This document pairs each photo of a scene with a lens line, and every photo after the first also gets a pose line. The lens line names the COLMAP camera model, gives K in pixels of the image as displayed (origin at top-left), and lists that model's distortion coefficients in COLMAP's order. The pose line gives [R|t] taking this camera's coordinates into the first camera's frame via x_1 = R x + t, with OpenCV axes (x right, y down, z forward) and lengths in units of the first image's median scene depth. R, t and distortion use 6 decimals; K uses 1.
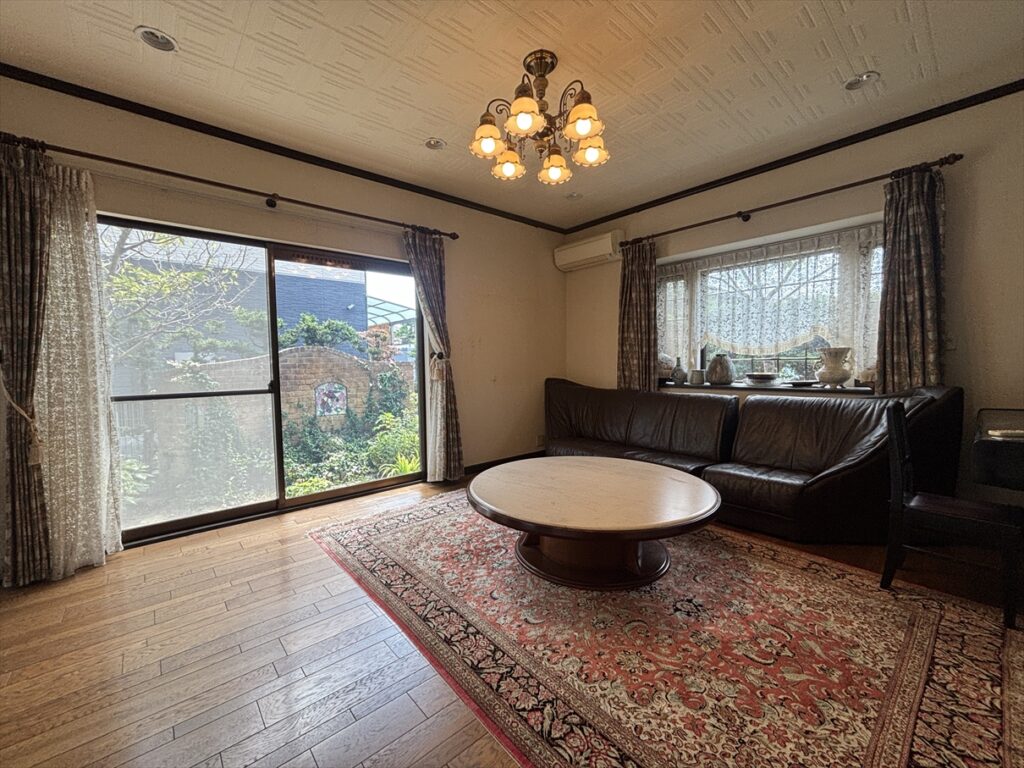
lens RADIAL K [[413.2, 0, 506.9], [0, 413.2, 379.8], [0, 0, 1]] dist [0.004588, -0.001376]
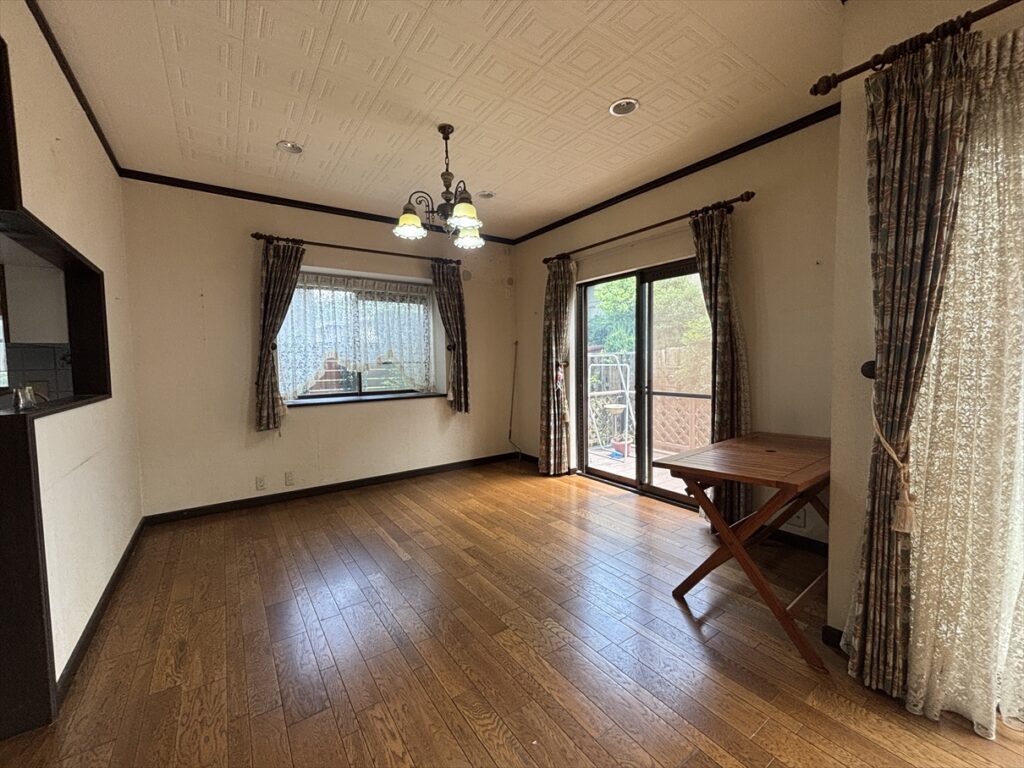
lens RADIAL K [[413.2, 0, 506.8], [0, 413.2, 385.2], [0, 0, 1]] dist [0.004588, -0.001376]
pose [[-0.099656, 0.077632, -0.991989, -0.419237], [-0.026358, 0.996396, 0.080625, -0.069625], [0.994673, 0.034181, -0.097251, 0.416832]]
